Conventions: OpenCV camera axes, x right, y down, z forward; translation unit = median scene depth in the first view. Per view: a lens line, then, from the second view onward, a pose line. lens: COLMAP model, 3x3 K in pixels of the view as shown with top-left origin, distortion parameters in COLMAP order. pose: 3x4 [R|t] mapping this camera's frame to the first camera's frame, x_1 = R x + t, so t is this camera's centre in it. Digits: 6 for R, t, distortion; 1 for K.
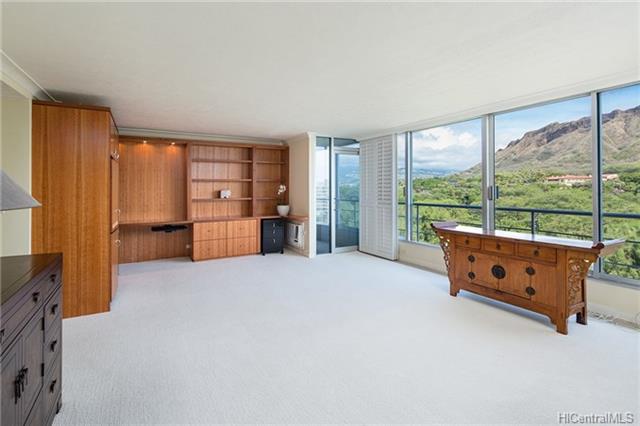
lens RADIAL K [[313.4, 0, 312.1], [0, 313.4, 186.5], [0, 0, 1]] dist [-0.005599, -0.002004]
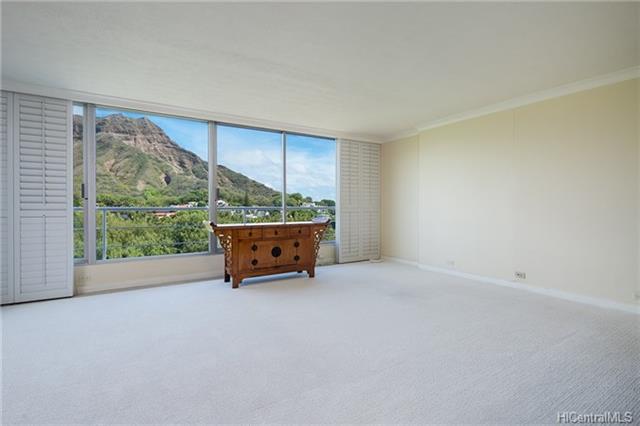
lens RADIAL K [[313.4, 0, 333.3], [0, 313.4, 210.3], [0, 0, 1]] dist [-0.005599, -0.002004]
pose [[-0.081575, 0.000926, 0.996667, -0.393440], [-0.001437, 0.999998, -0.001047, 0.054996], [-0.996666, -0.001517, -0.081574, 0.474808]]
